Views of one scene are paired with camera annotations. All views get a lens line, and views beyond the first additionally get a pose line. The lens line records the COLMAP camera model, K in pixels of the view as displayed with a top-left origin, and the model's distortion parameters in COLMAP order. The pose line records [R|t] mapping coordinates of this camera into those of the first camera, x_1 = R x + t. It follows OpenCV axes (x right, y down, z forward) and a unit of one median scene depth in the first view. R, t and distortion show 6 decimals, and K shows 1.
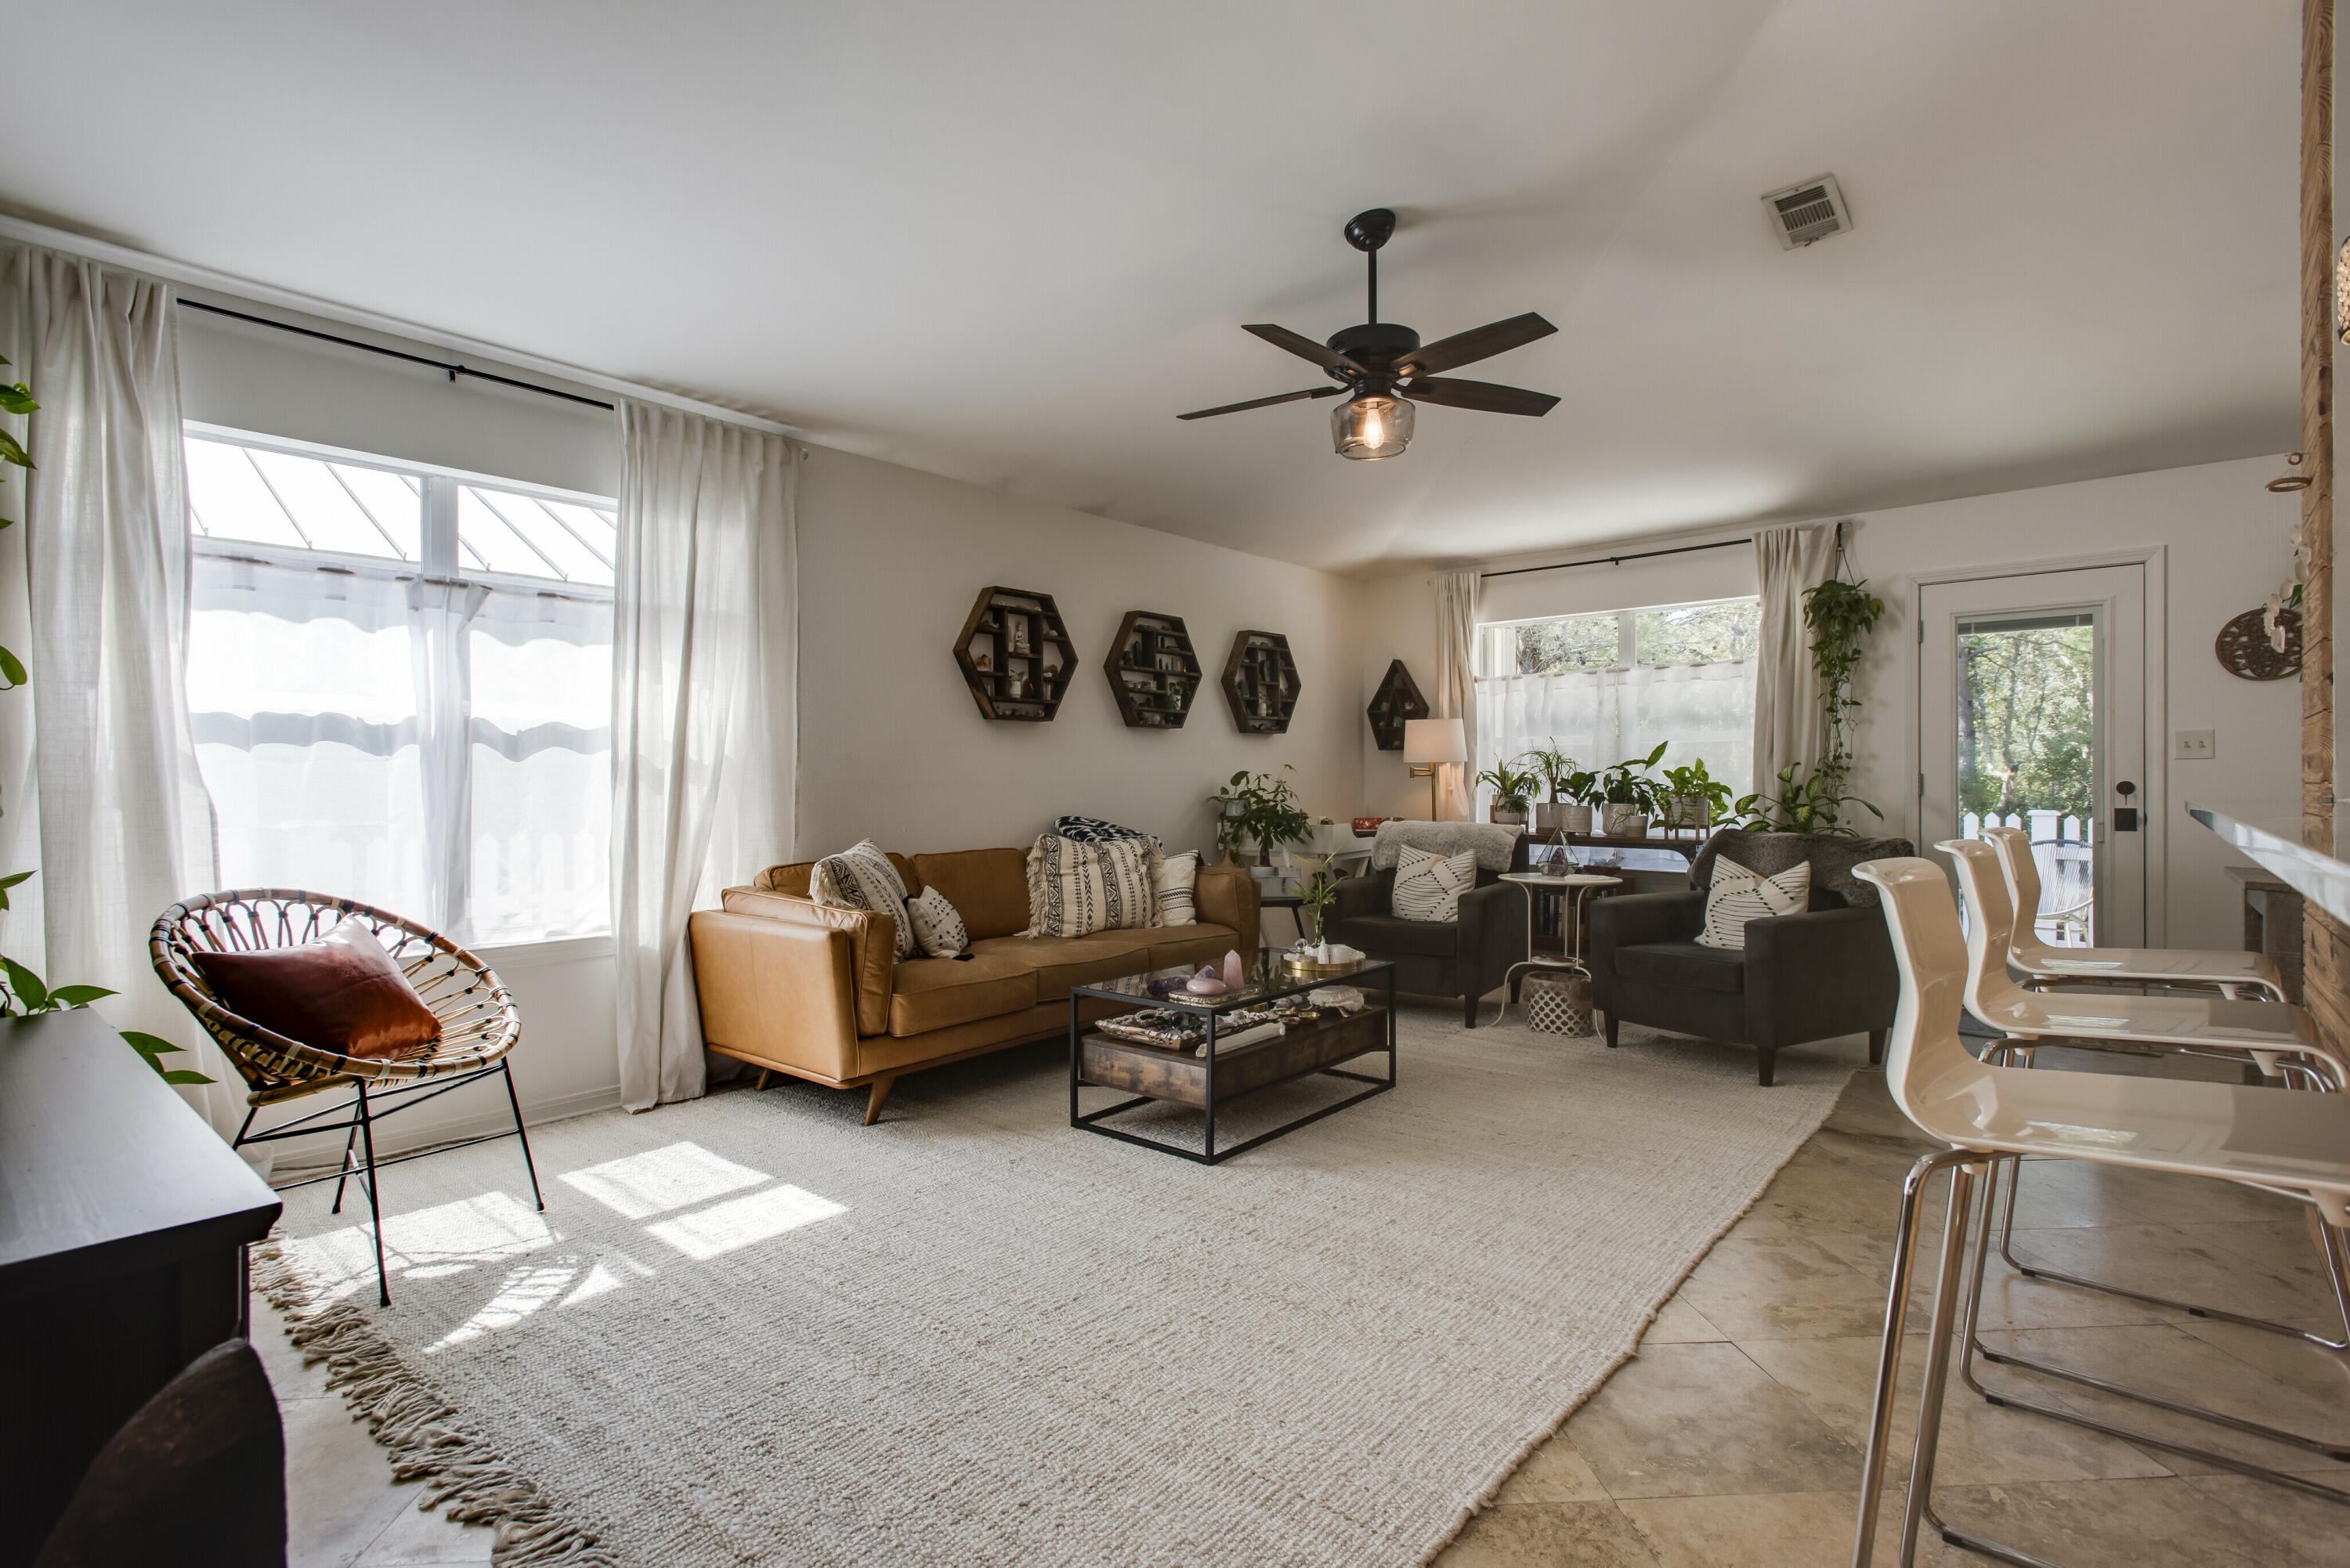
lens RADIAL K [[1106.0, 0, 1178.2], [0, 1106.0, 783.5], [0, 0, 1]] dist [0.021224, -0.006369]
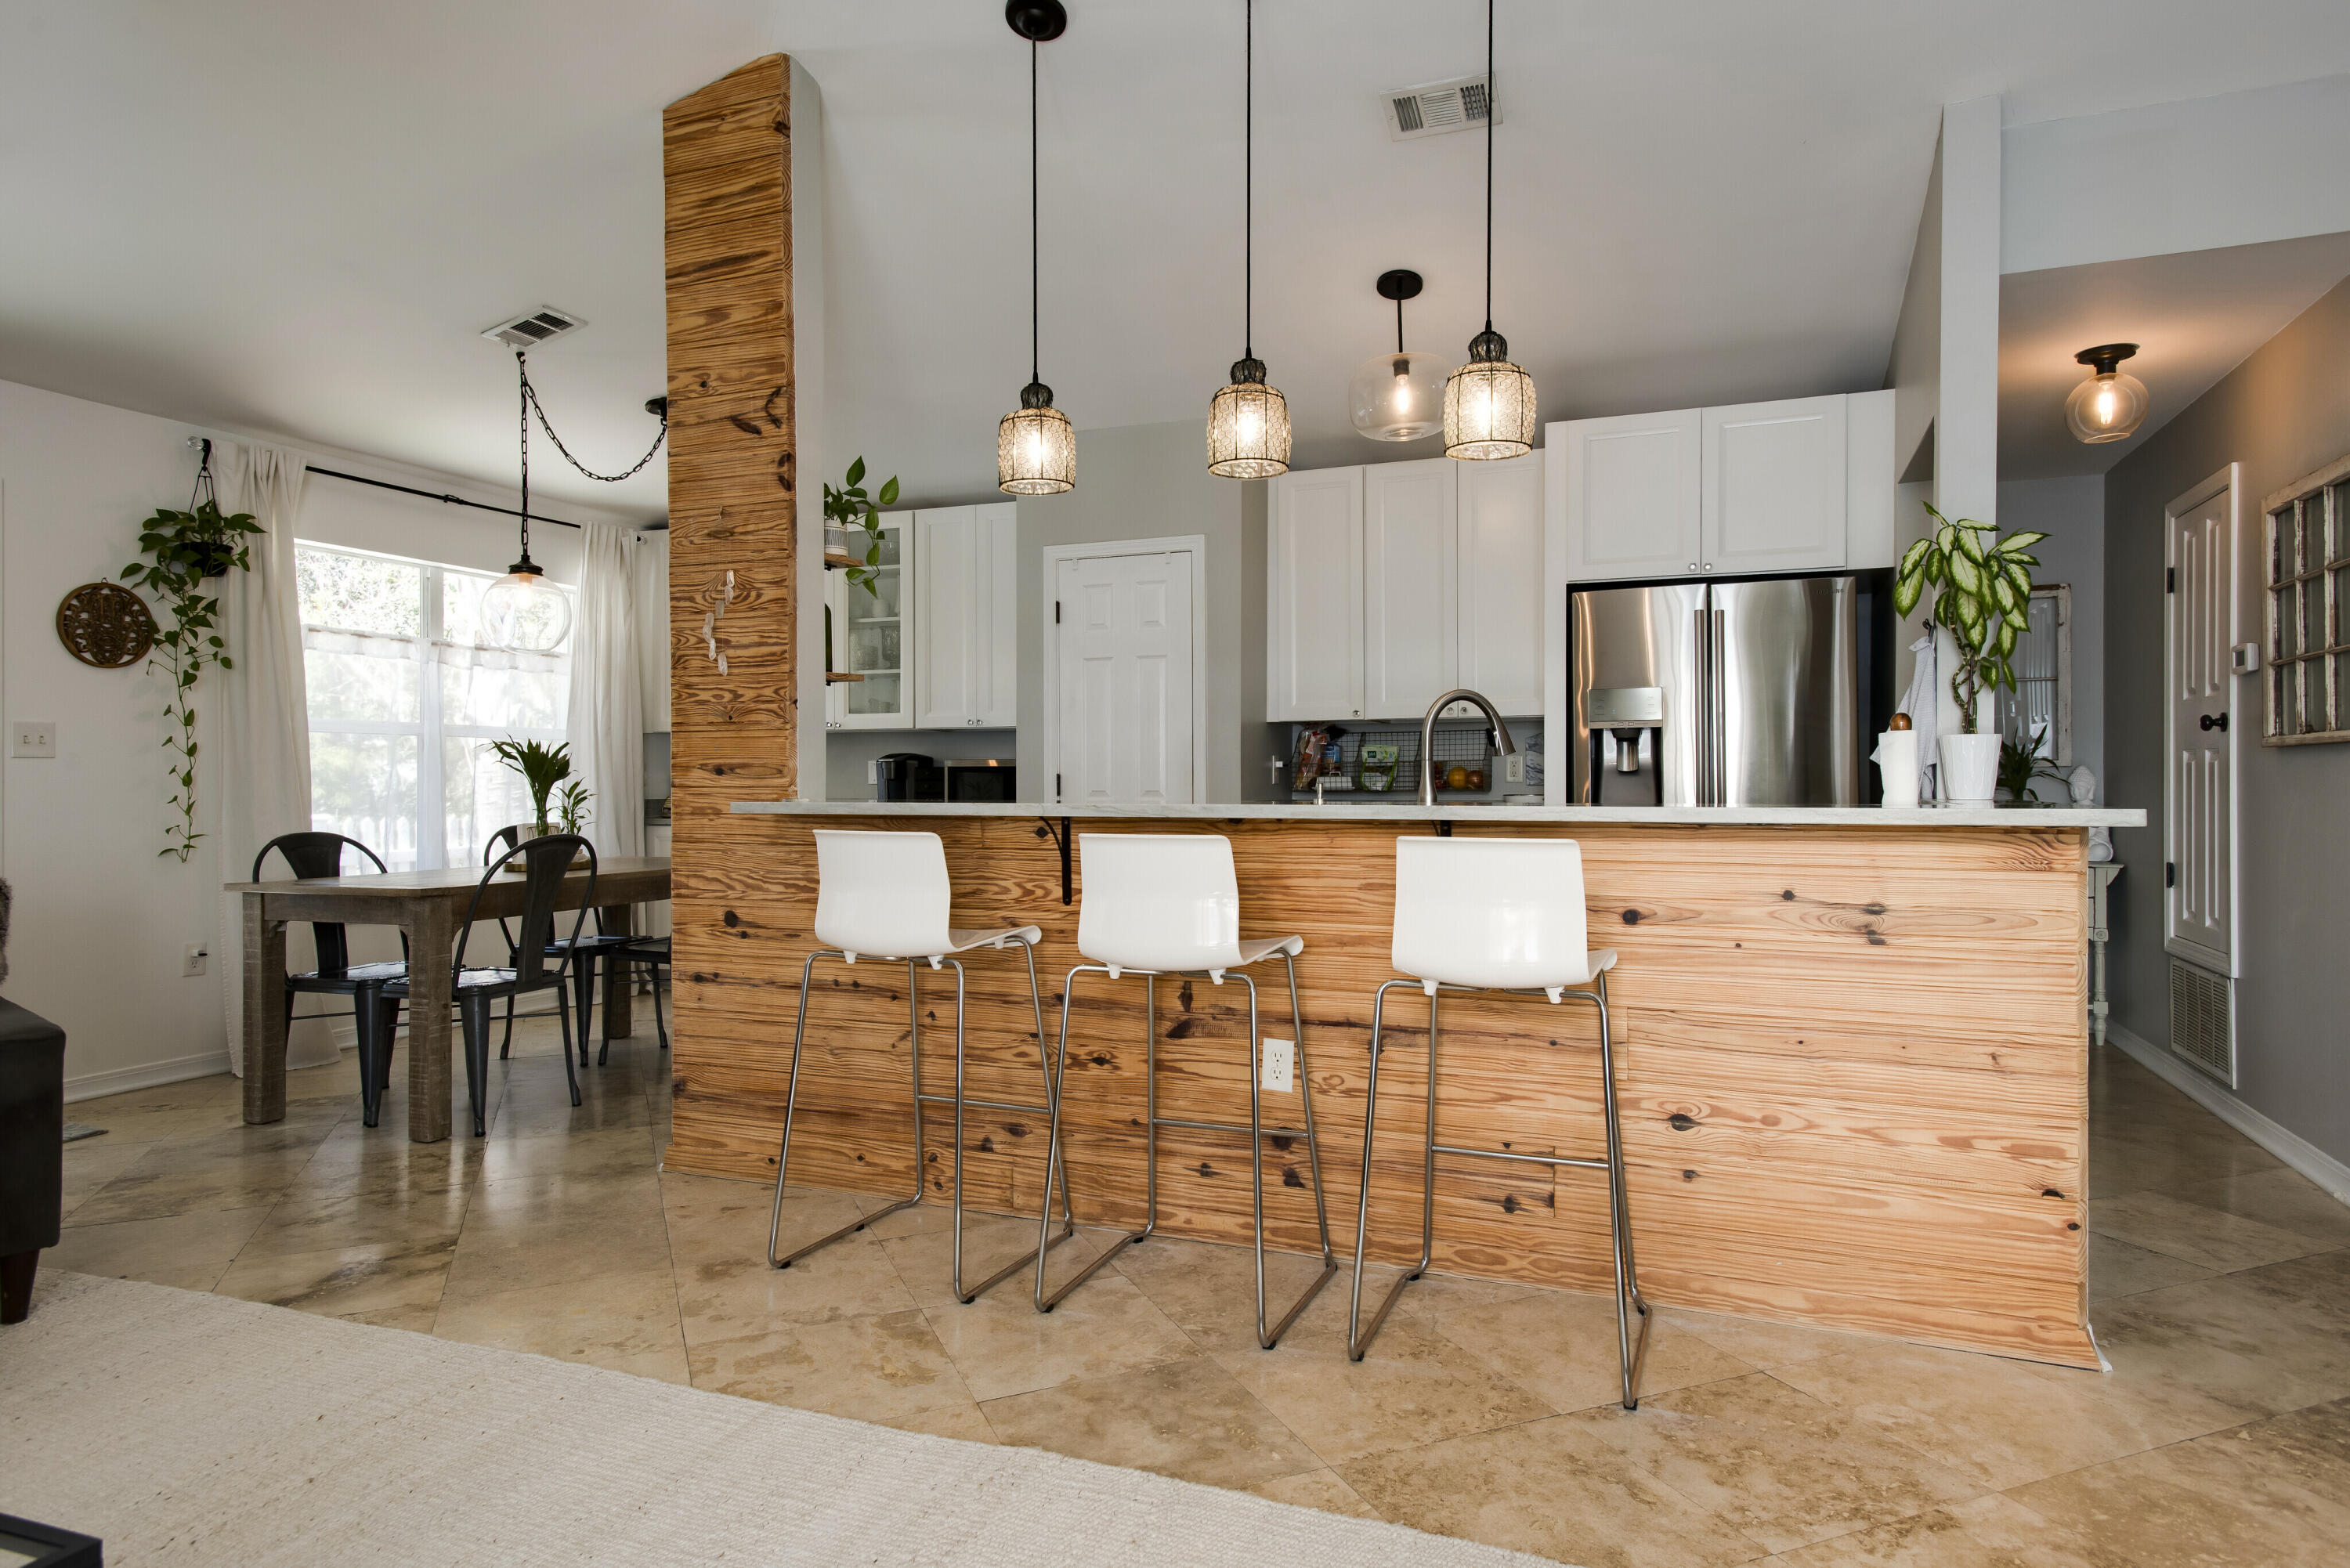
lens RADIAL K [[1342.9, 0, 1182.6], [0, 1342.9, 781.7], [0, 0, 1]] dist [0.042418, -0.010604]
pose [[-0.330001, 0.003642, 0.943973, -0.295203], [0.002923, 0.999992, -0.002836, -0.000347], [-0.943976, 0.001823, -0.330009, 0.589559]]
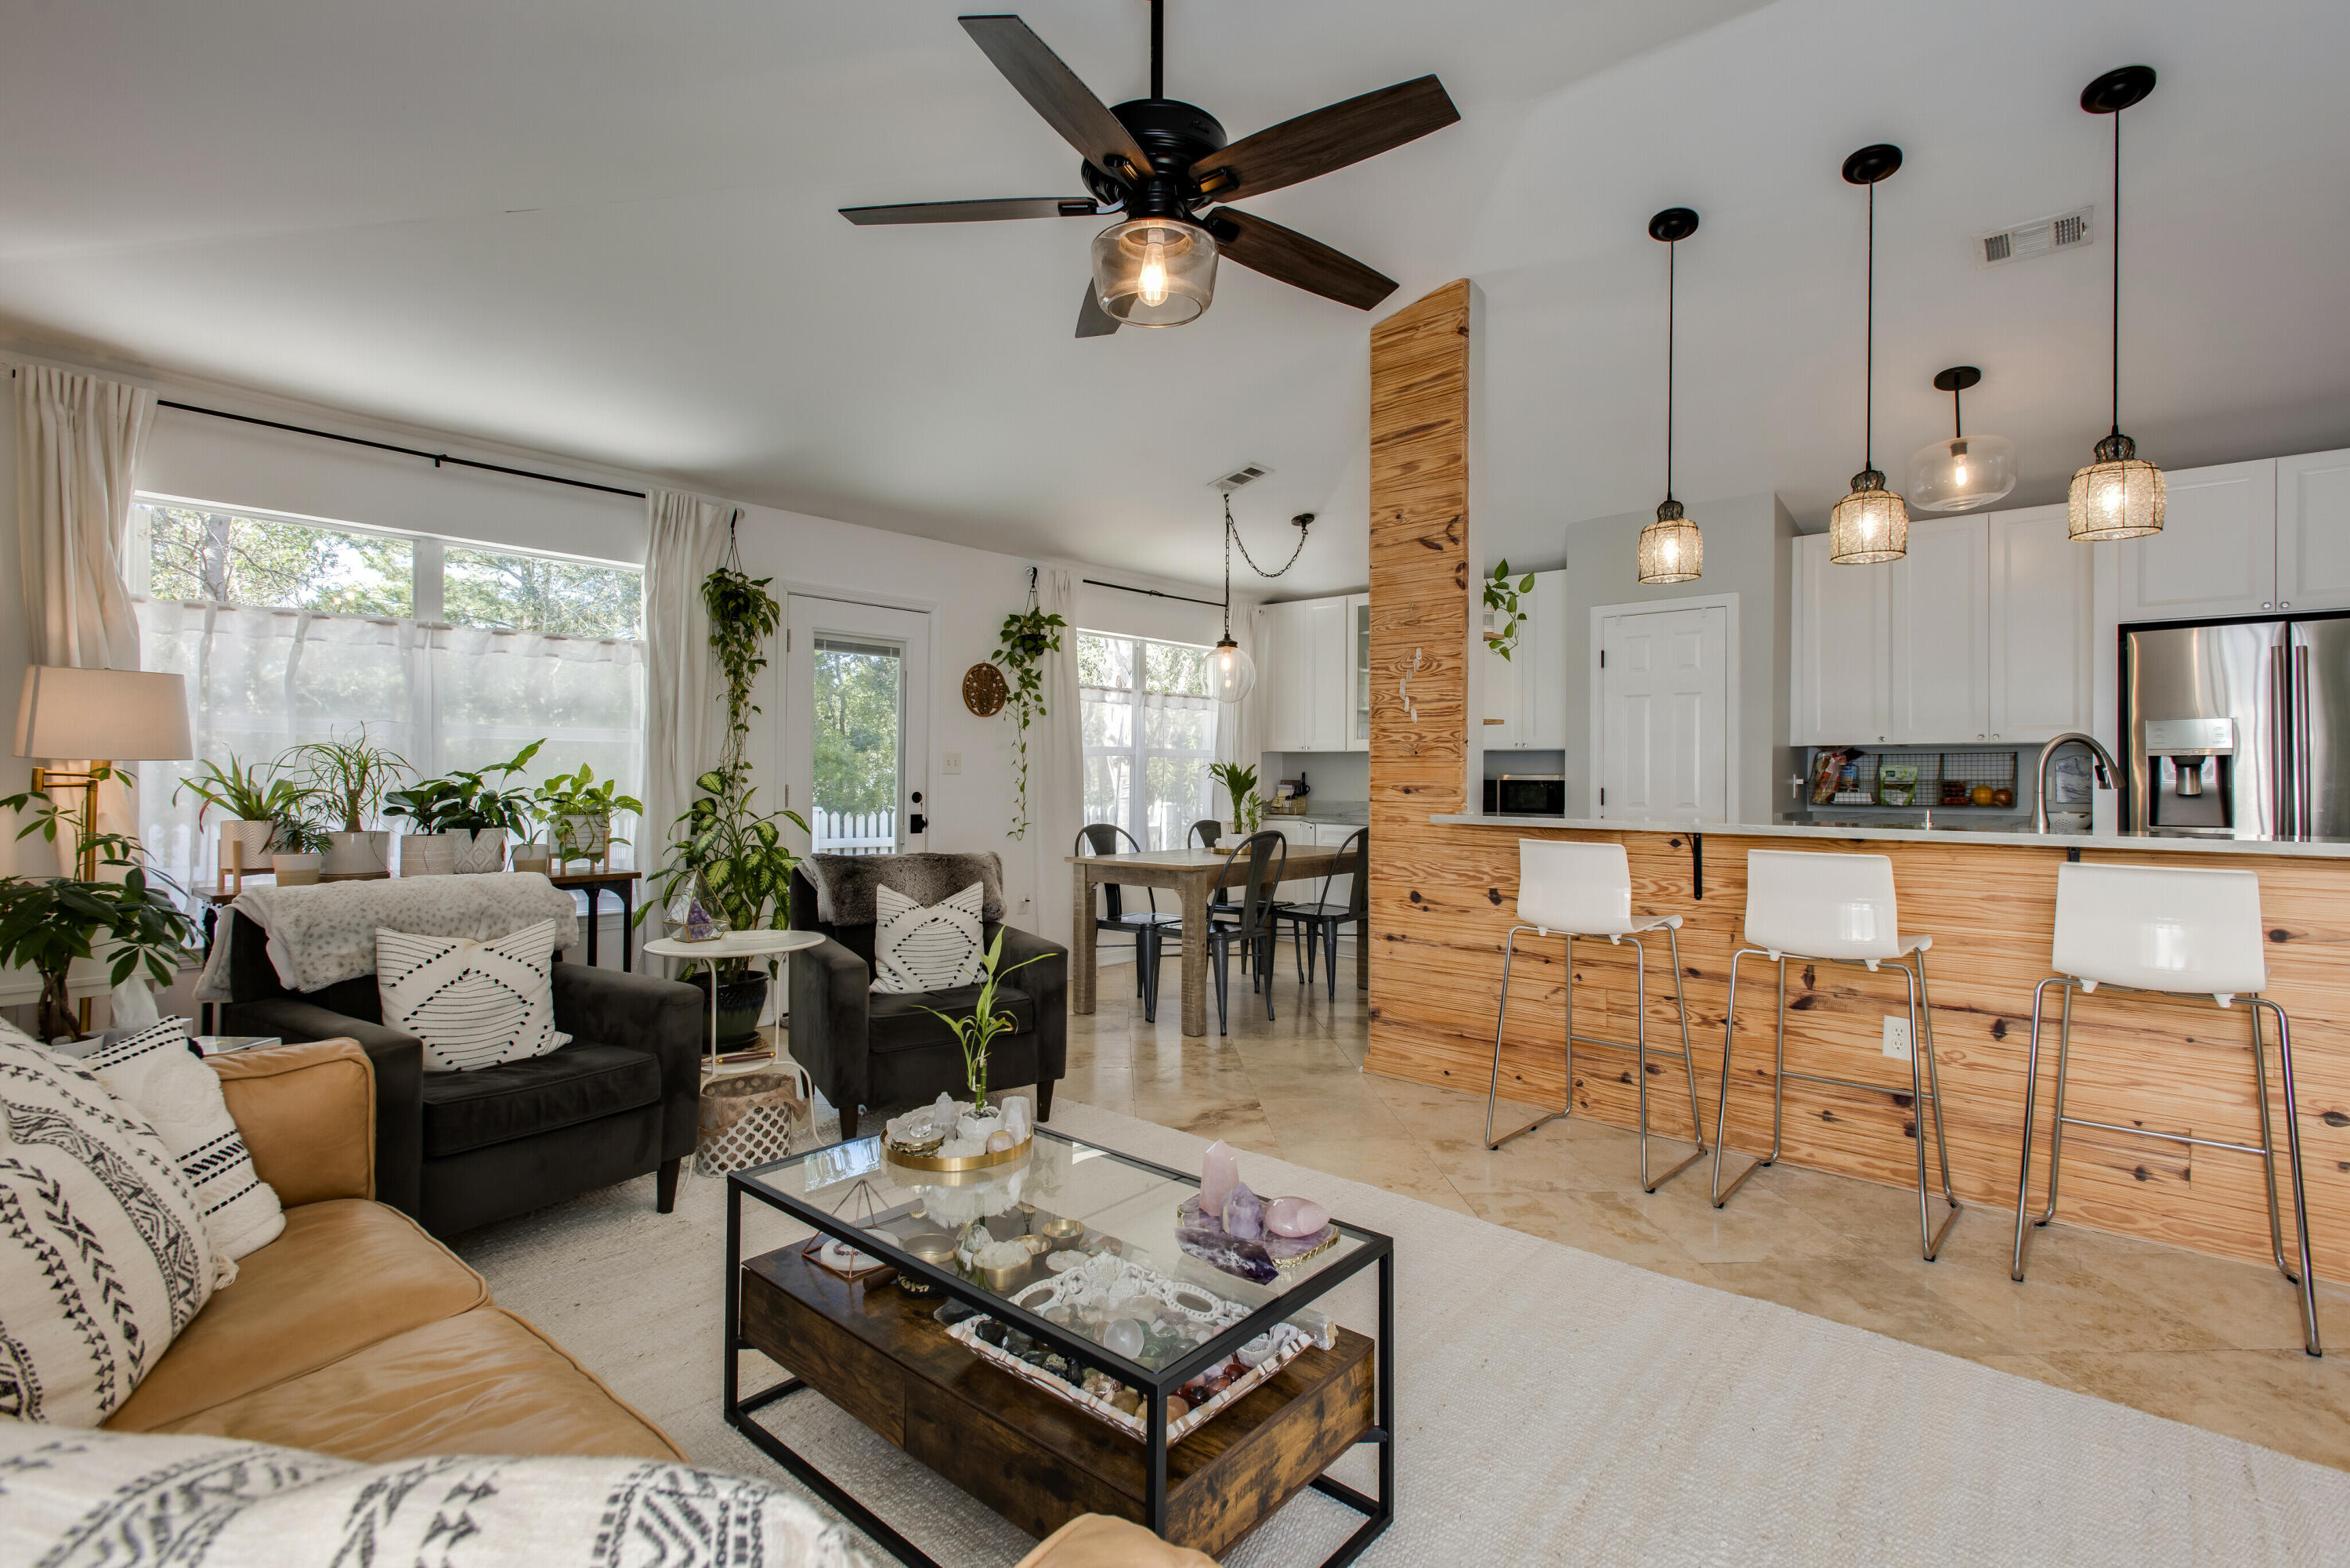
lens RADIAL K [[1106.0, 0, 1194.3], [0, 1106.0, 768.3], [0, 0, 1]] dist [0.021224, -0.006369]
pose [[0.001439, 0.010819, 0.999940, -0.373116], [-0.006594, 0.999920, -0.010809, -0.018149], [-0.999977, -0.006578, 0.001510, 0.768150]]
